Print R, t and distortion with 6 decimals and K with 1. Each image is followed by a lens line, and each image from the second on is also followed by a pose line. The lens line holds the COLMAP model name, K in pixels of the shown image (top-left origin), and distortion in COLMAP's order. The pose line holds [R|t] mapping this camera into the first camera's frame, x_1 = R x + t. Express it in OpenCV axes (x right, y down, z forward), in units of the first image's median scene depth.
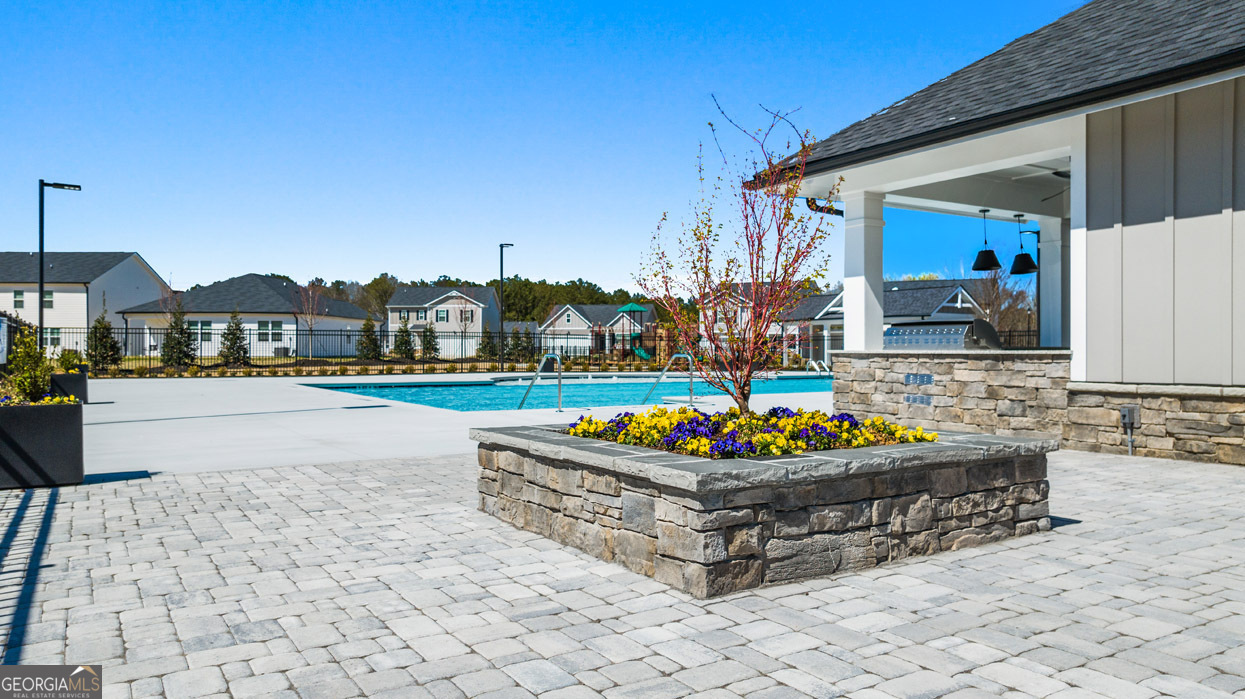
lens RADIAL K [[874.4, 0, 624.4], [0, 874.4, 349.4], [0, 0, 1]] dist [-0.028916, 0.009903]
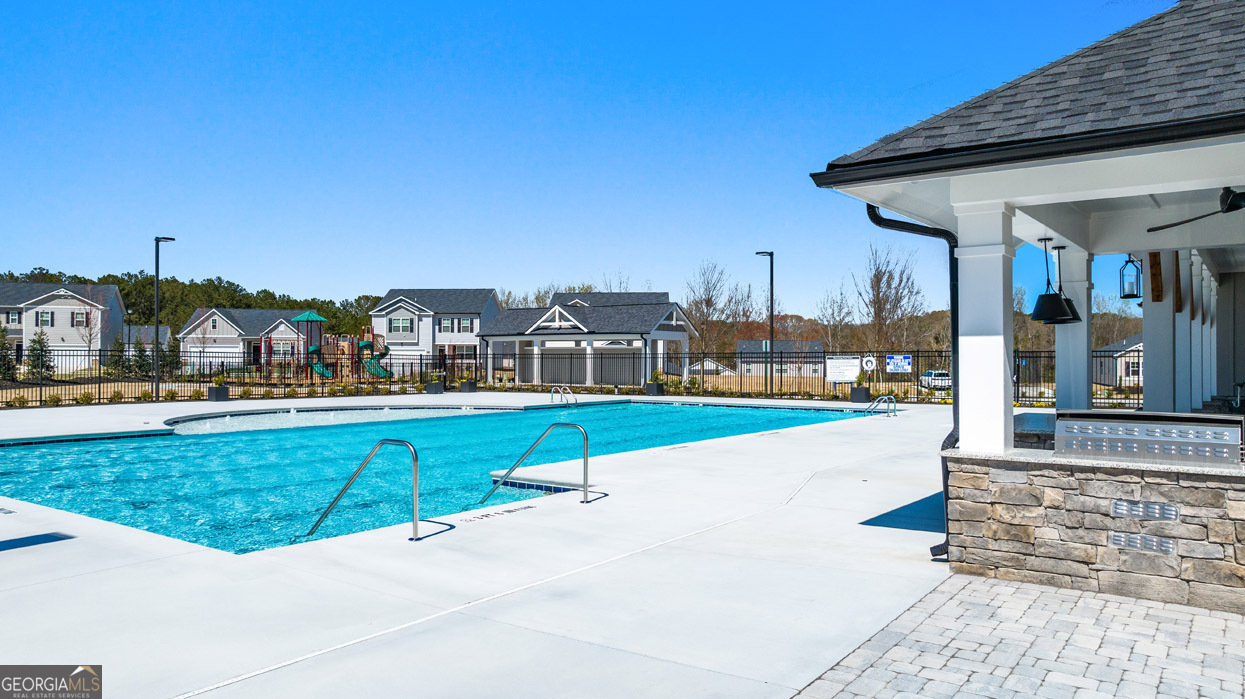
lens RADIAL K [[874.4, 0, 624.4], [0, 874.4, 349.4], [0, 0, 1]] dist [-0.028916, 0.009903]
pose [[0.922743, 0.004389, 0.385392, -0.031580], [-0.002298, 0.999980, -0.005884, -0.009852], [-0.385410, 0.004543, 0.922734, 0.072934]]
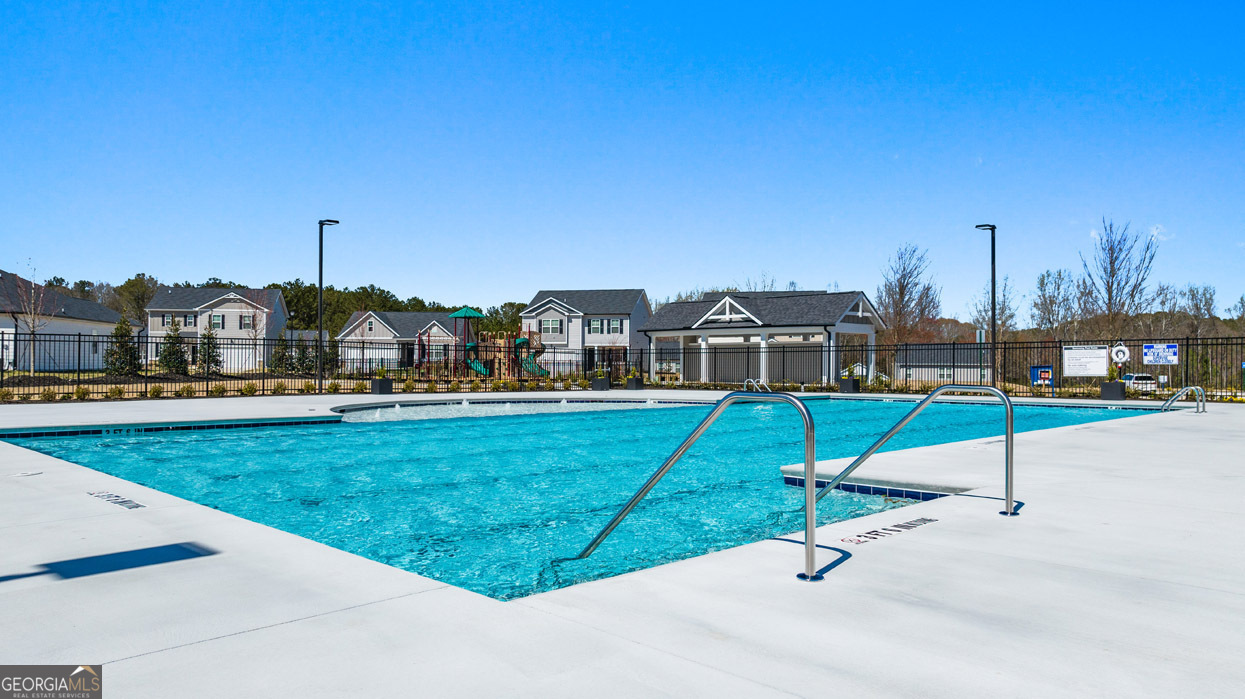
lens RADIAL K [[874.4, 0, 624.4], [0, 874.4, 349.4], [0, 0, 1]] dist [-0.028916, 0.009903]
pose [[0.970877, 0.007027, 0.239477, -0.039520], [-0.003666, 0.999889, -0.014474, -0.000983], [-0.239552, 0.013175, 0.970794, 0.129986]]
